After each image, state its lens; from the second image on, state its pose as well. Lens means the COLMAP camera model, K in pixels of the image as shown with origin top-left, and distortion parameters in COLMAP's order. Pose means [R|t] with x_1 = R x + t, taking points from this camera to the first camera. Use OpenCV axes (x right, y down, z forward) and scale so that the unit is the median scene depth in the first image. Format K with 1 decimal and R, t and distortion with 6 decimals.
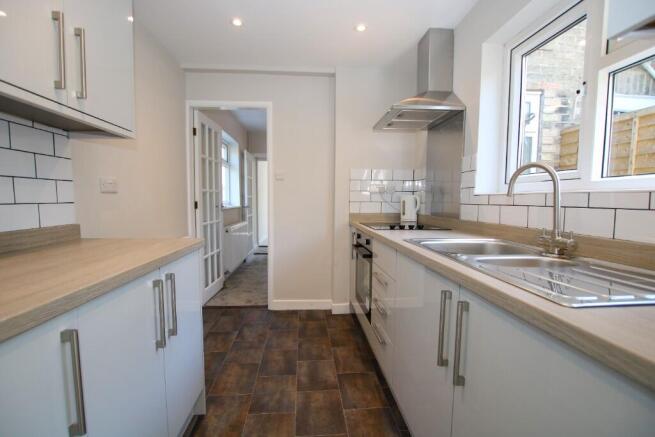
lens RADIAL K [[305.9, 0, 327.6], [0, 305.9, 221.1], [0, 0, 1]] dist [-0.006148, -0.000680]
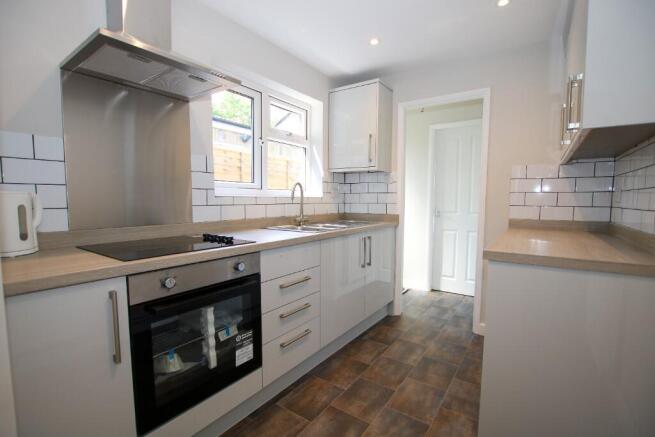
lens RADIAL K [[305.9, 0, 328.0], [0, 305.9, 220.1], [0, 0, 1]] dist [-0.006148, -0.000680]
pose [[-0.773767, -0.062361, 0.630394, -0.435538], [0.032351, 0.989954, 0.137639, -0.147936], [-0.632644, 0.126895, -0.763976, 1.712942]]
